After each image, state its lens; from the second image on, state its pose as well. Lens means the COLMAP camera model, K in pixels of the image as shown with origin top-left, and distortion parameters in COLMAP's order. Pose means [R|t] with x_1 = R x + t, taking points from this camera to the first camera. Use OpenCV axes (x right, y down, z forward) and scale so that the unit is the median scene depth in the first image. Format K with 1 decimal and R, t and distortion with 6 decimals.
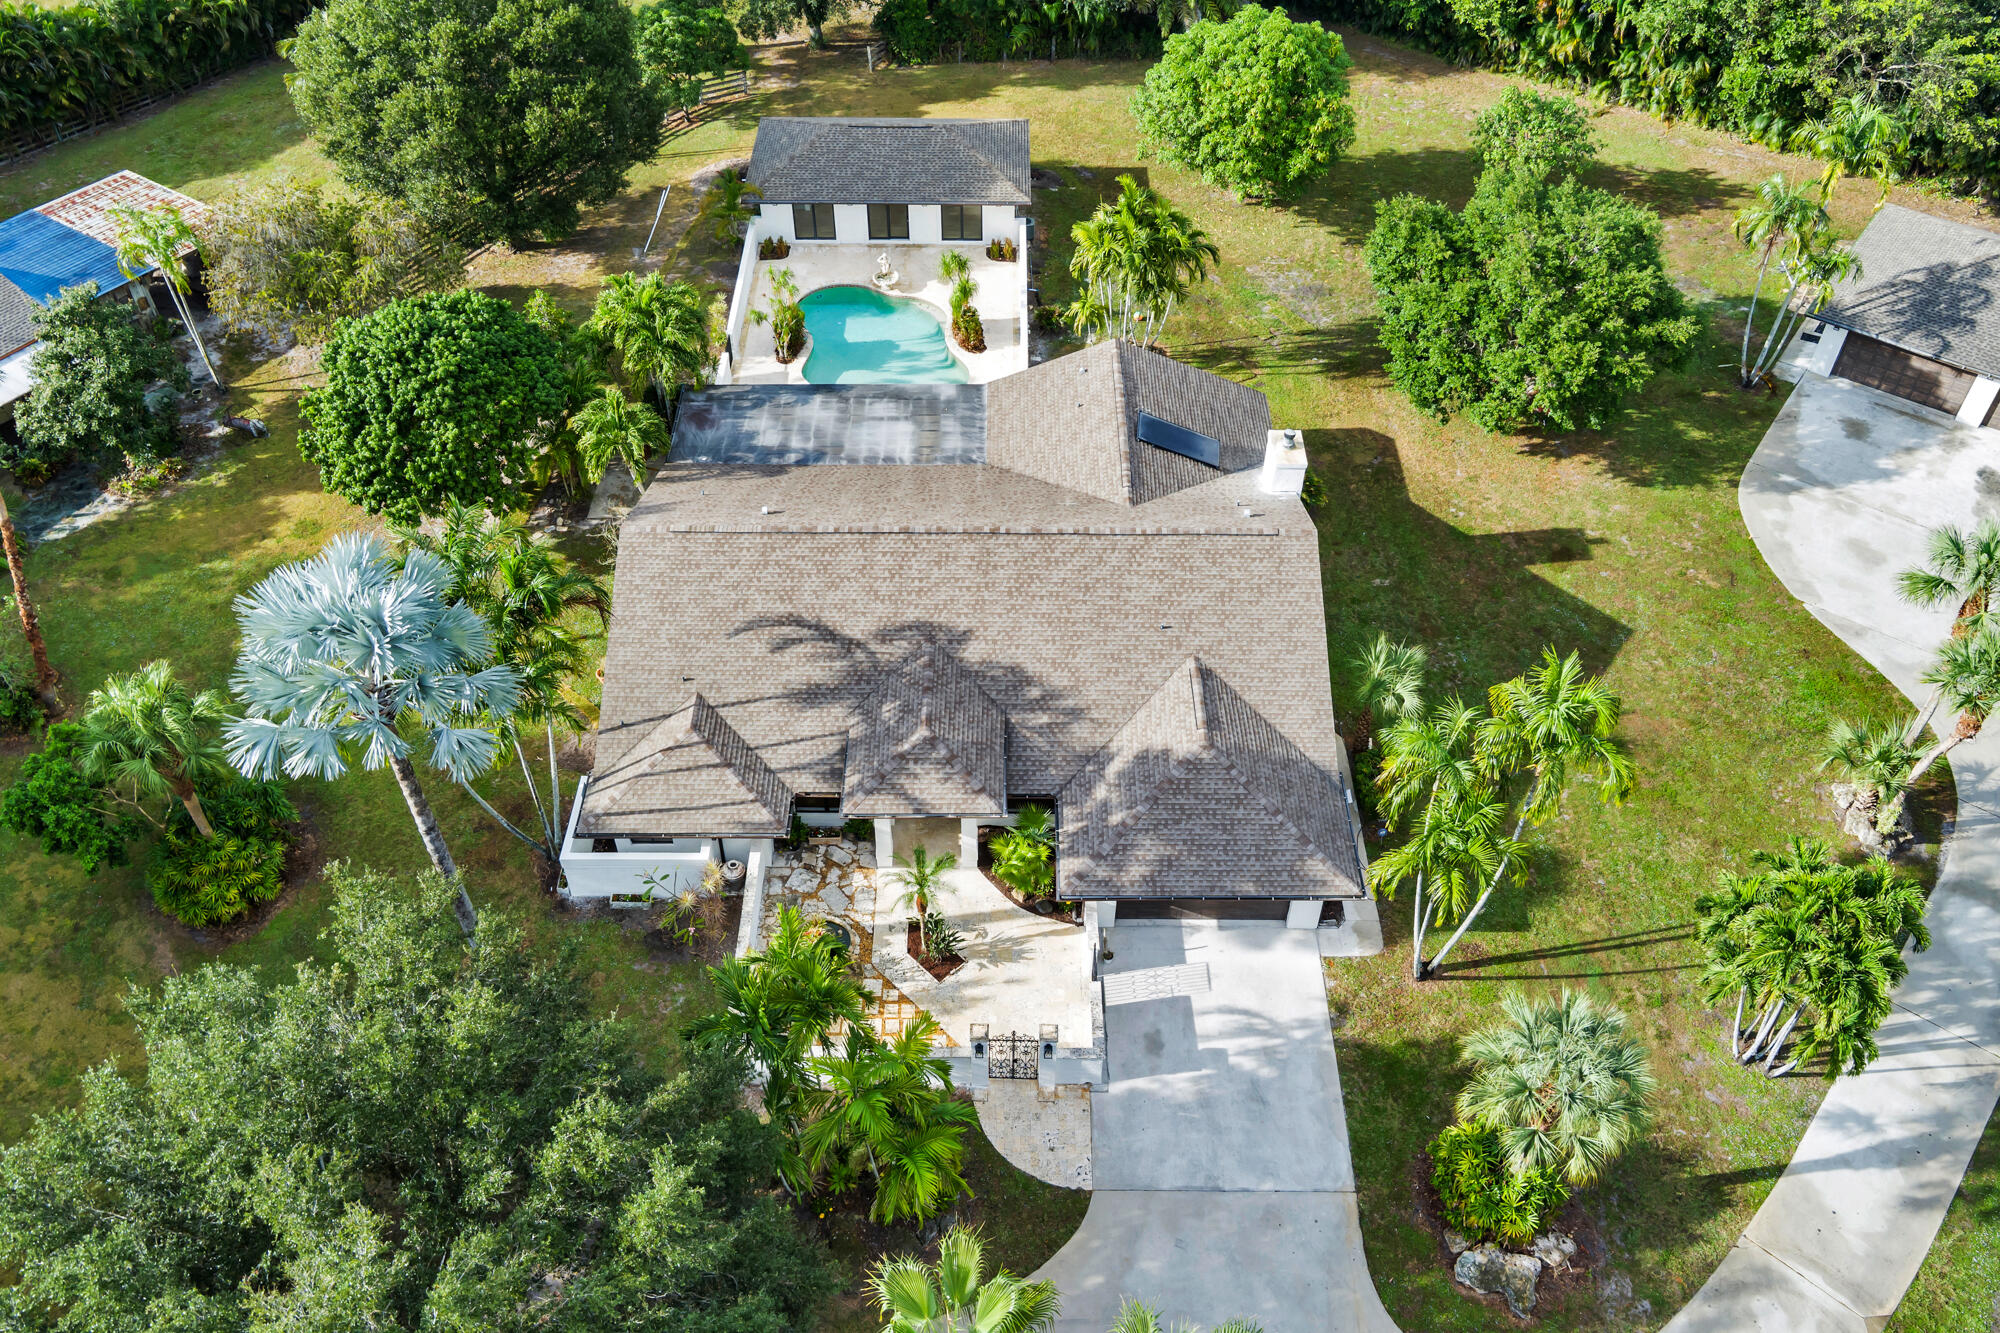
lens RADIAL K [[1625.0, 0, 995.4], [0, 1625.0, 664.9], [0, 0, 1]] dist [-0.027965, 0.047617]
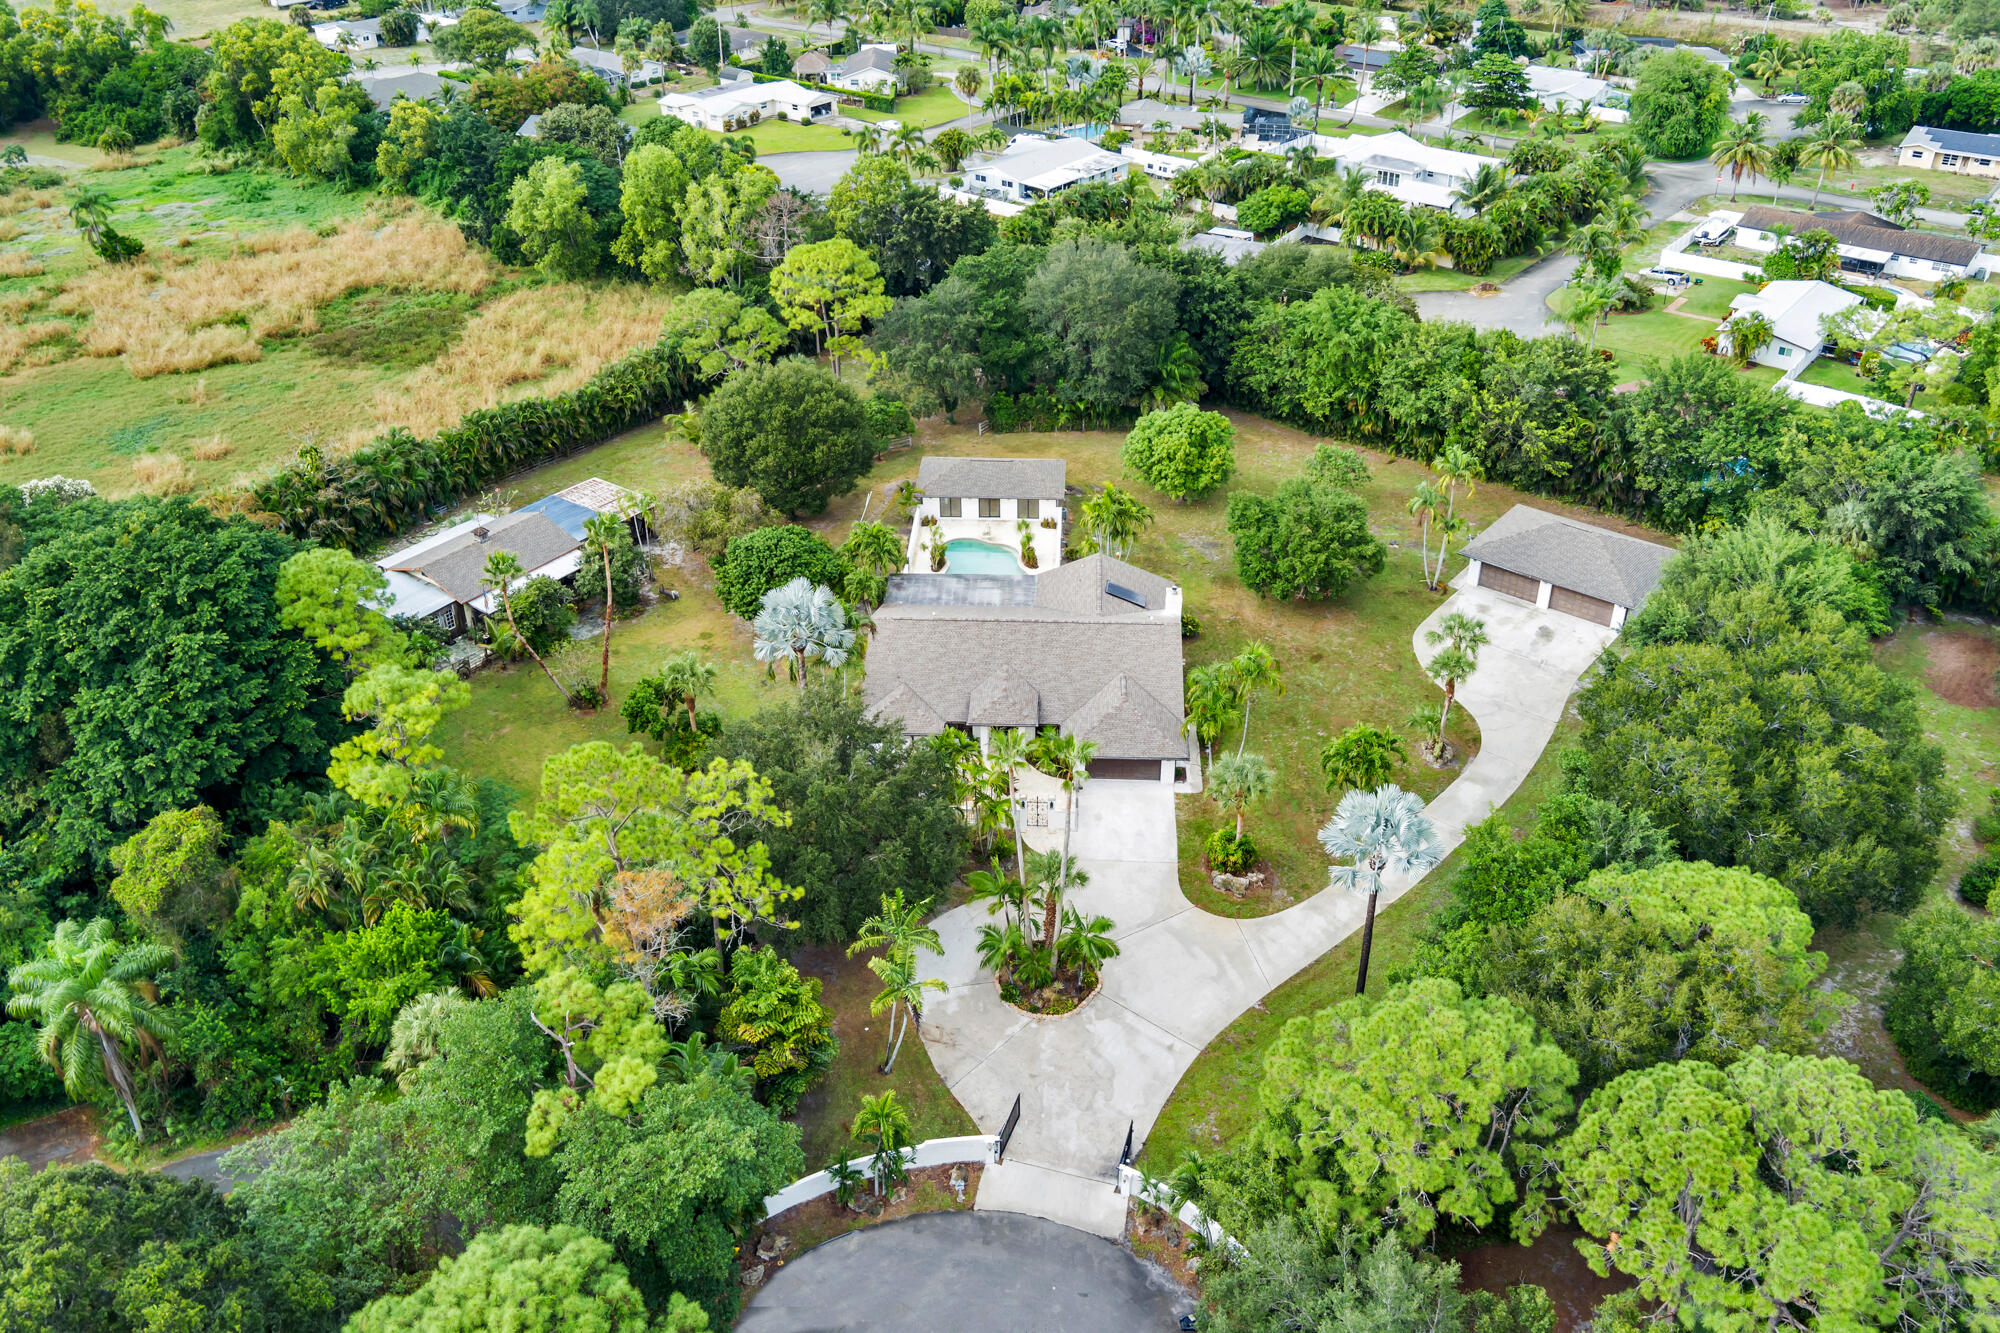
lens RADIAL K [[1625.0, 0, 1002.7], [0, 1625.0, 670.3], [0, 0, 1]] dist [-0.027965, 0.047617]
pose [[0.998898, 0.015750, -0.044219, 0.039705], [-0.025243, 0.974460, -0.223138, 0.362914], [0.039575, 0.224008, 0.973783, -0.874780]]
